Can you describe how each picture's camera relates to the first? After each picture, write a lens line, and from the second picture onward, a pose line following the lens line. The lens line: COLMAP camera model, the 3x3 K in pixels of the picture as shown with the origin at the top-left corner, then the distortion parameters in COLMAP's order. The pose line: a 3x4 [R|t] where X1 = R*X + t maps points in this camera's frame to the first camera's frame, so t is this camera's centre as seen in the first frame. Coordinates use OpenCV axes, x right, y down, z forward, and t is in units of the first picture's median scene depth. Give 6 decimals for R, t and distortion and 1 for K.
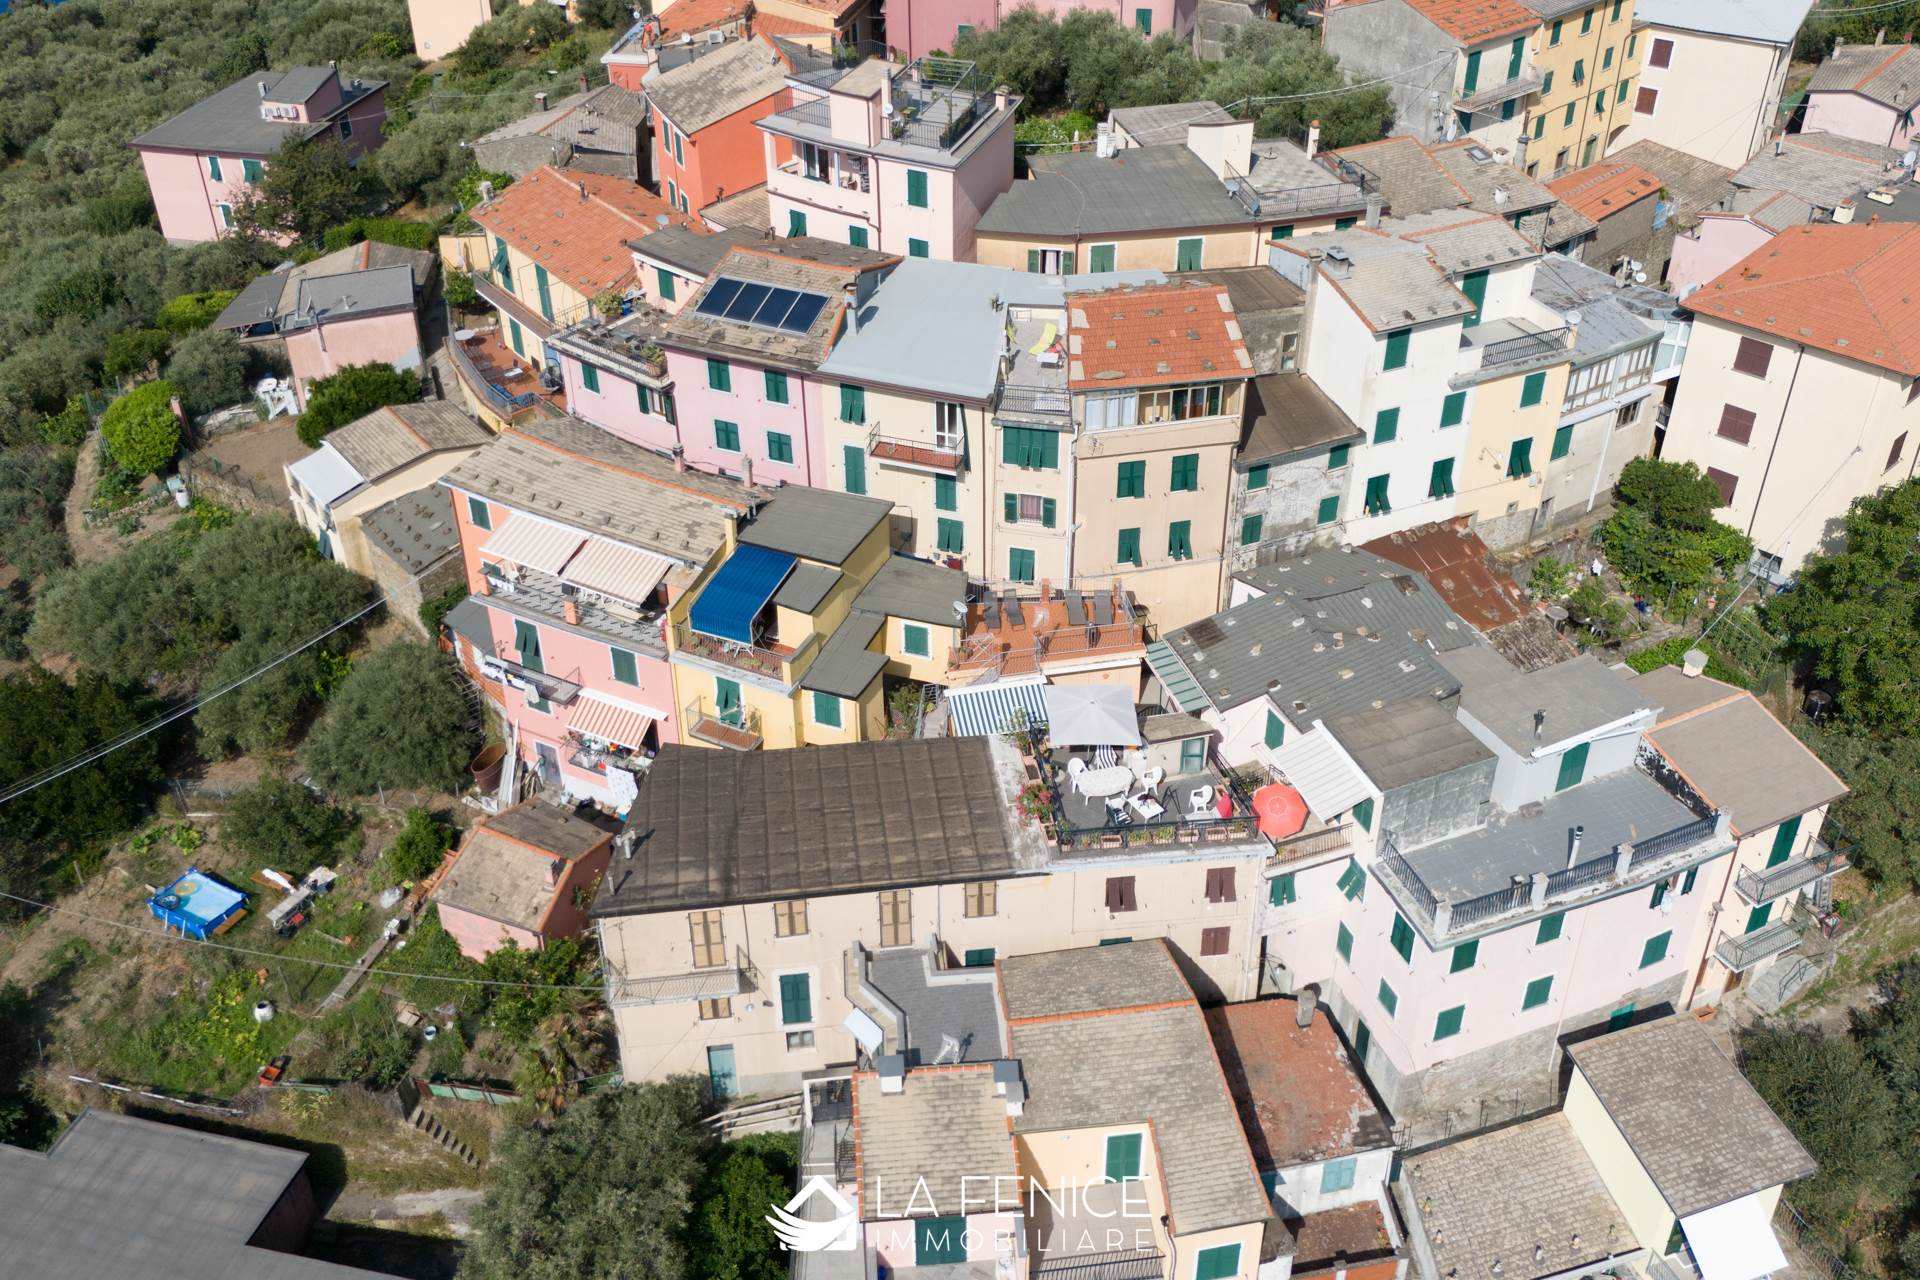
lens RADIAL K [[1692.8, 0, 965.1], [0, 1692.8, 509.5], [0, 0, 1]] dist [0.090603, -0.127250]
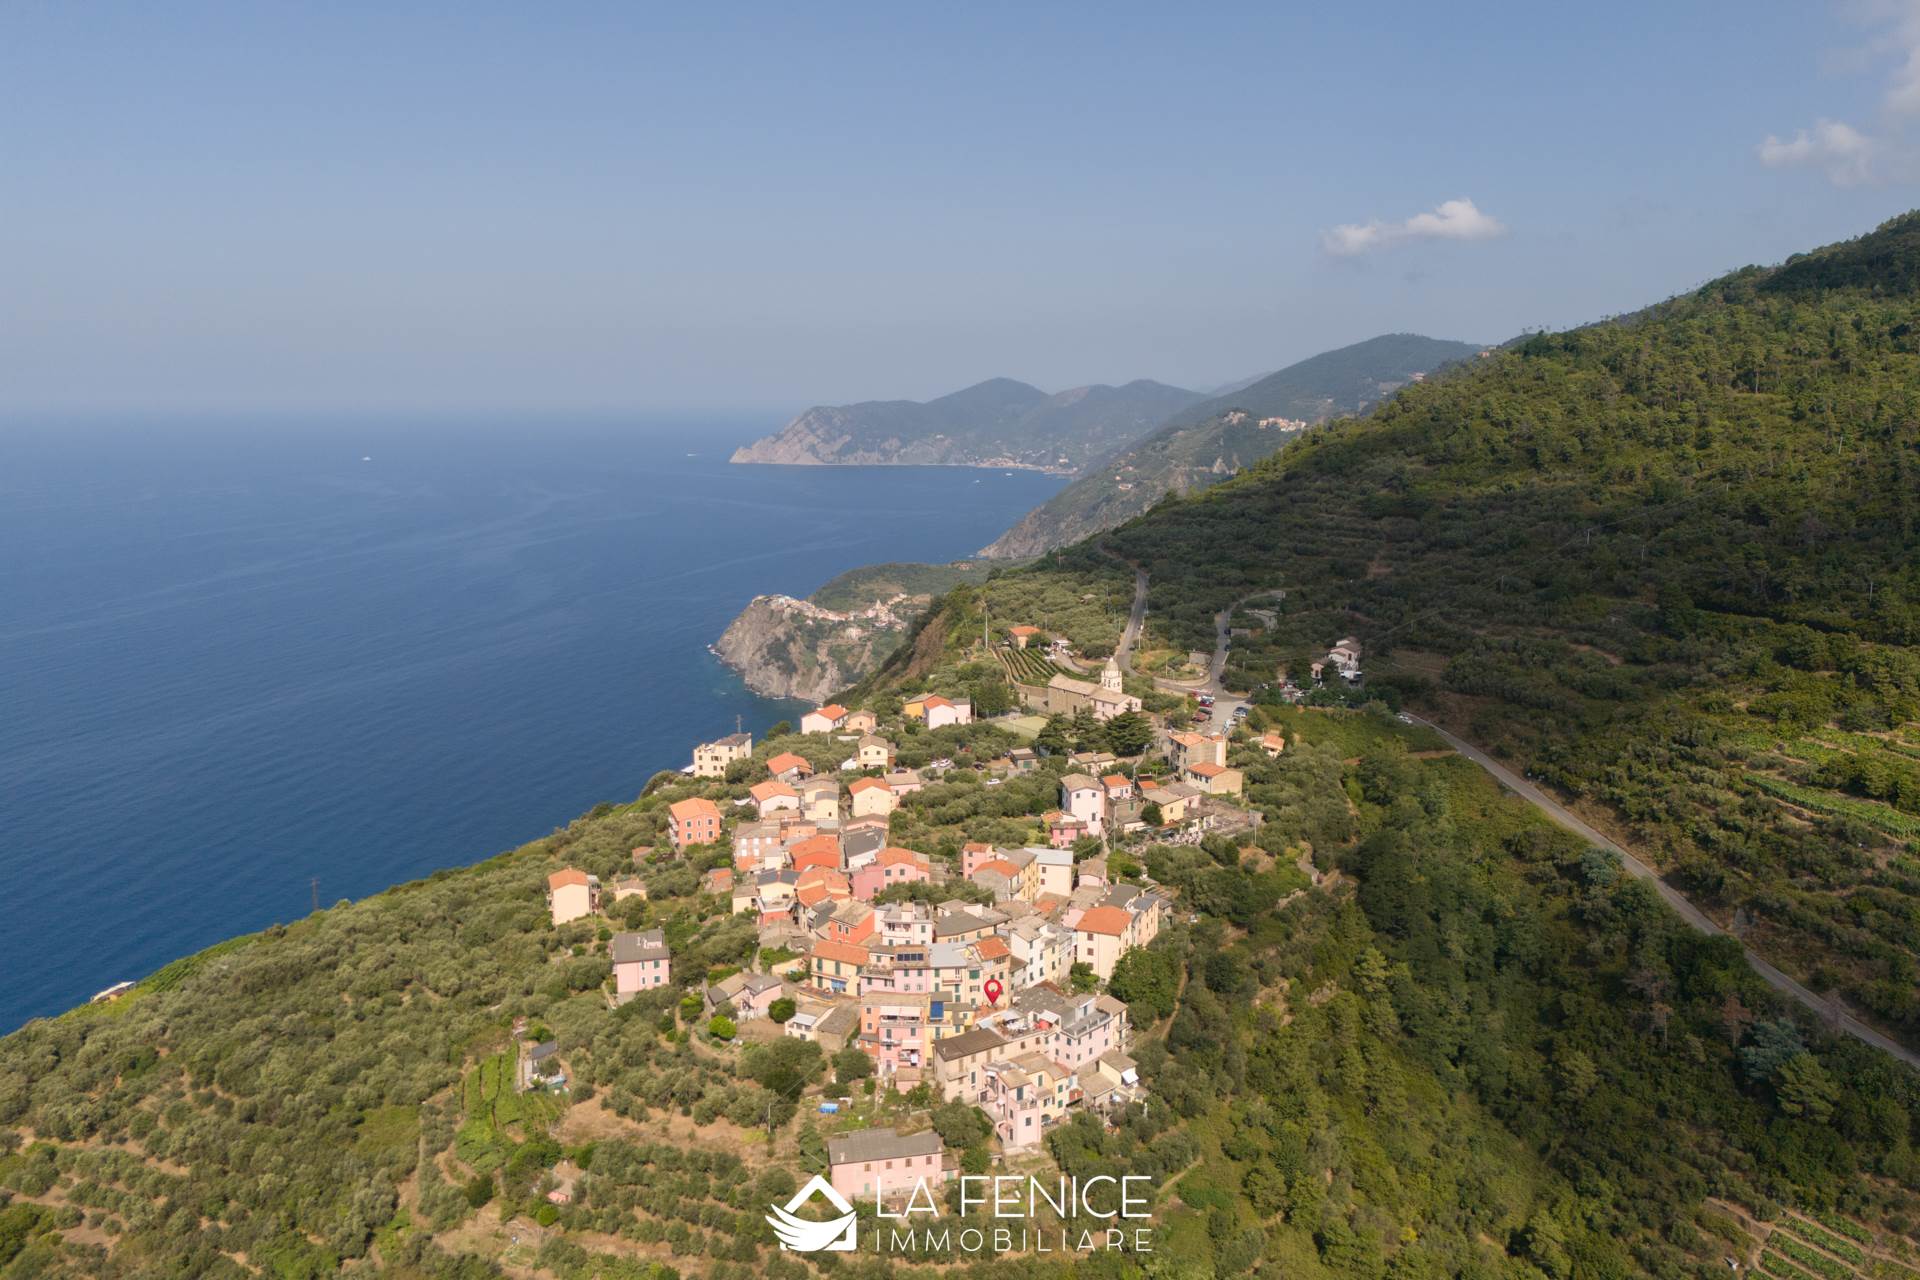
lens RADIAL K [[1411.2, 0, 963.1], [0, 1411.2, 635.7], [0, 0, 1]] dist [0.111338, -0.198457]
pose [[0.906631, -0.069381, 0.416181, -1.601765], [0.220126, 0.919285, -0.326282, 0.387681], [-0.359951, 0.387429, 0.848725, -2.828110]]
